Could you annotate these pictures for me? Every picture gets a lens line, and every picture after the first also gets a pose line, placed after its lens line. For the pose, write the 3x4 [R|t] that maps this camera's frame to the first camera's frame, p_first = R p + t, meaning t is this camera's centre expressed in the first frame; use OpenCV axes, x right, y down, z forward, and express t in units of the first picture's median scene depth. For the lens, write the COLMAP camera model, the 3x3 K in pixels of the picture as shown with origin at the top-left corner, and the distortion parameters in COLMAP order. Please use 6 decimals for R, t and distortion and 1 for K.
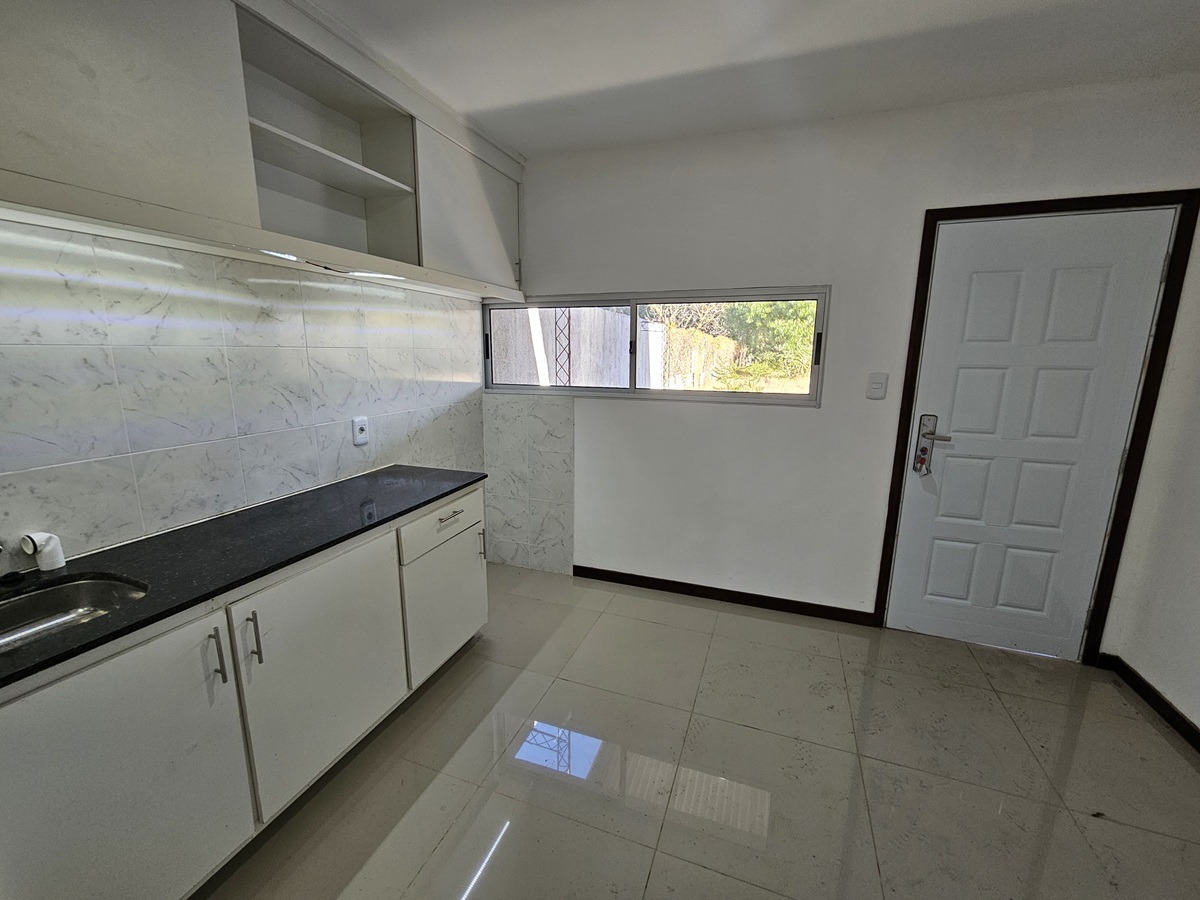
lens RADIAL K [[496.7, 0, 602.1], [0, 496.7, 457.2], [0, 0, 1]] dist [-0.005341, 0.003271]
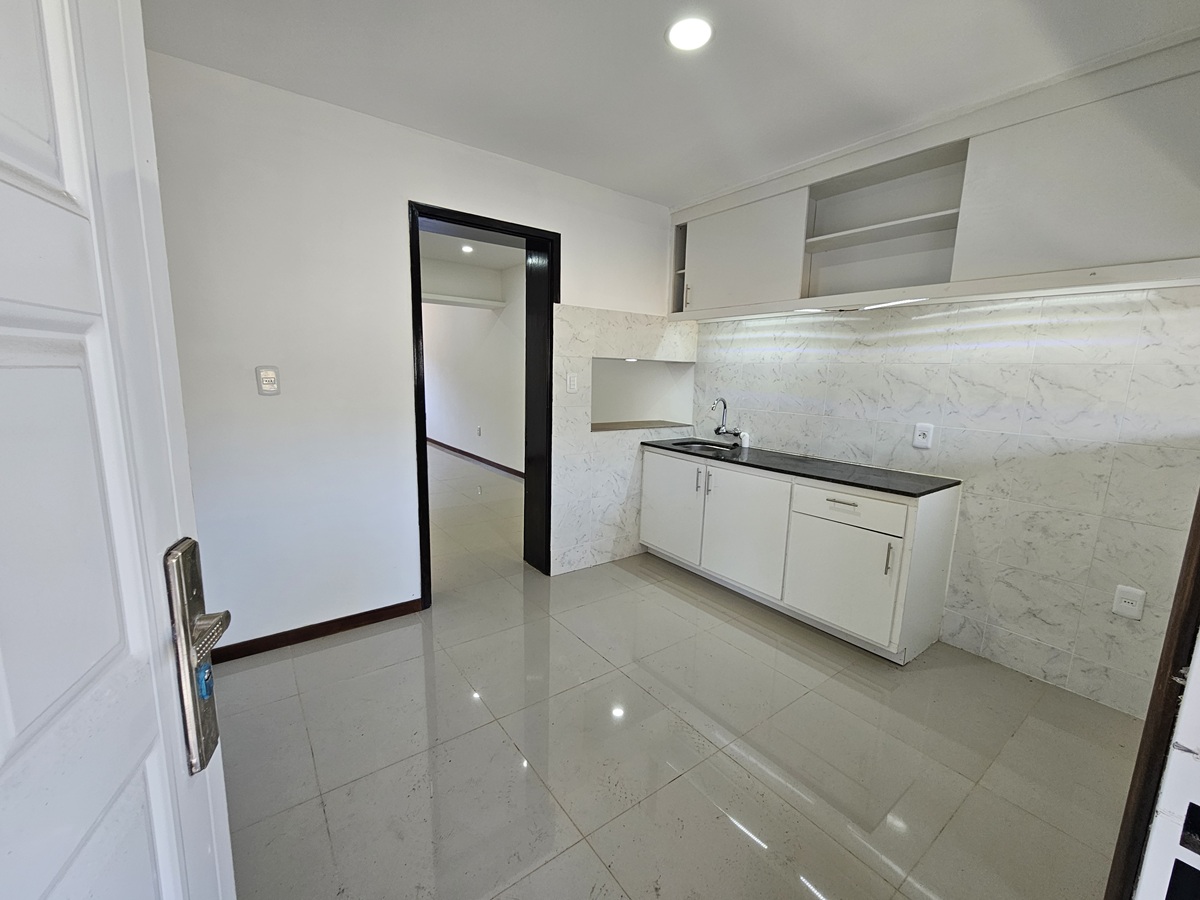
lens RADIAL K [[491.4, 0, 600.2], [0, 491.4, 457.3], [0, 0, 1]] dist [-0.000093, -0.000620]
pose [[-0.549746, 0.118684, -0.826857, 0.978870], [-0.207045, 0.939608, 0.272524, -0.184253], [0.809266, 0.321016, -0.491973, 1.106884]]
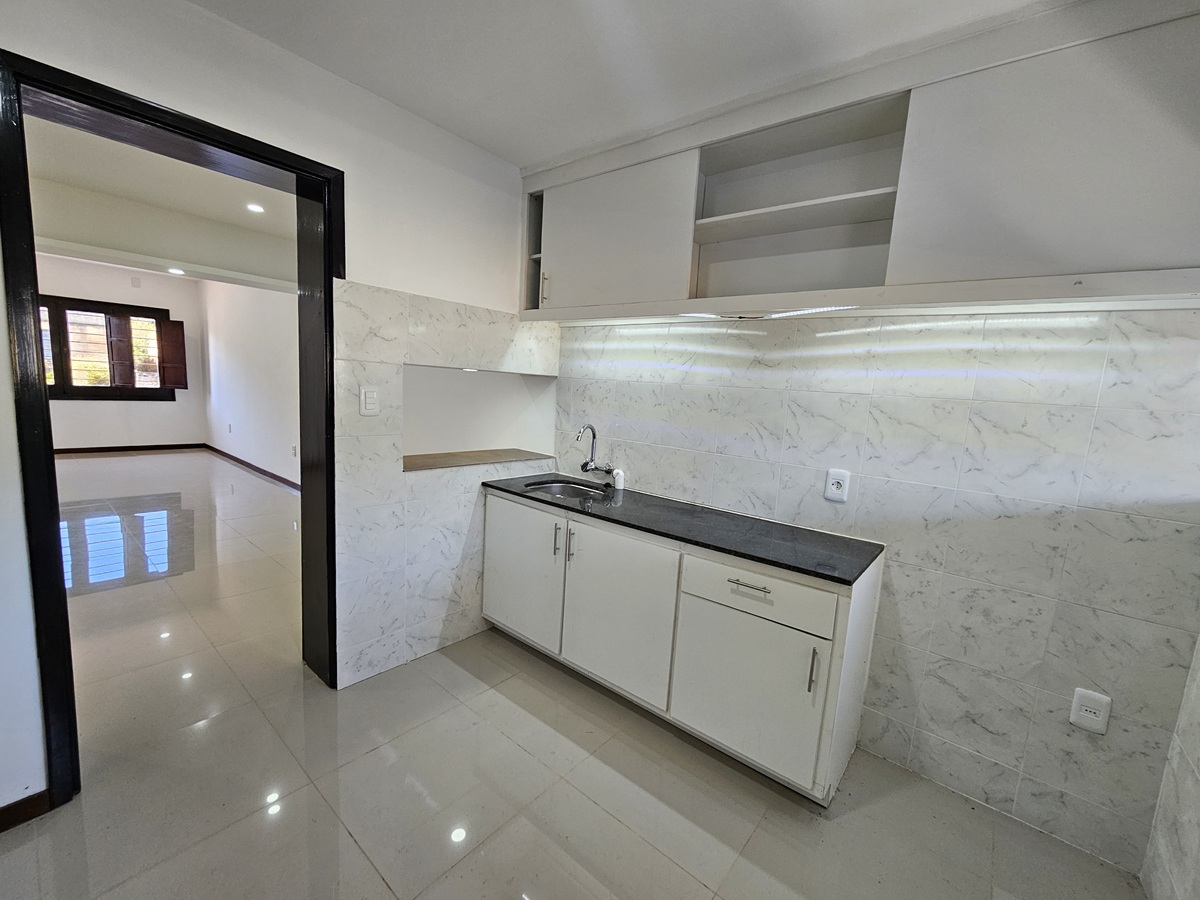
lens RADIAL K [[496.7, 0, 602.1], [0, 496.7, 457.2], [0, 0, 1]] dist [-0.005341, 0.003271]
pose [[-0.331140, 0.100562, -0.938208, 0.545198], [-0.265198, 0.944307, 0.194817, -0.185077], [0.905548, 0.313322, -0.286029, 0.977291]]
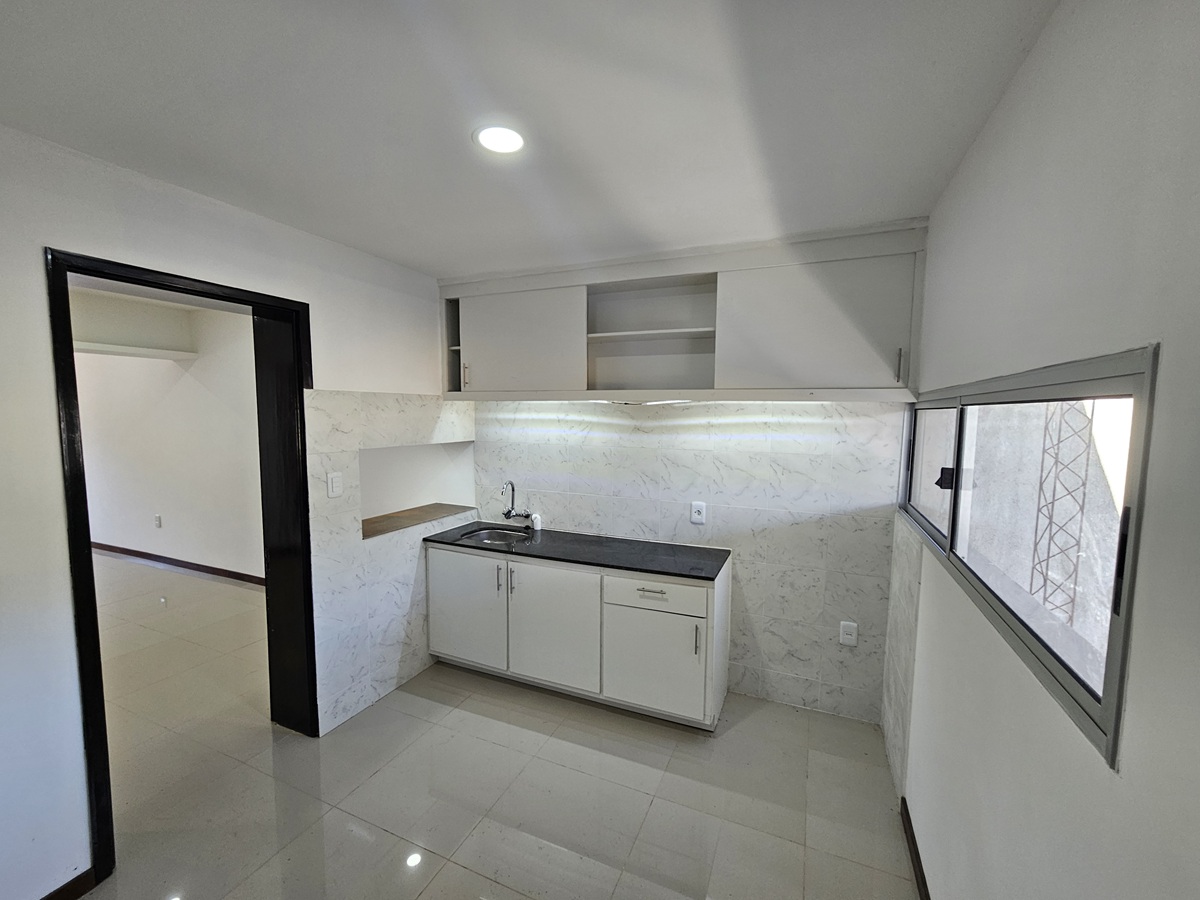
lens RADIAL K [[496.7, 0, 602.1], [0, 496.7, 457.2], [0, 0, 1]] dist [-0.005341, 0.003271]
pose [[-0.059235, 0.081990, -0.994871, 0.913498], [-0.219468, 0.971167, 0.093103, -0.295713], [0.973820, 0.223857, -0.039533, 0.883827]]
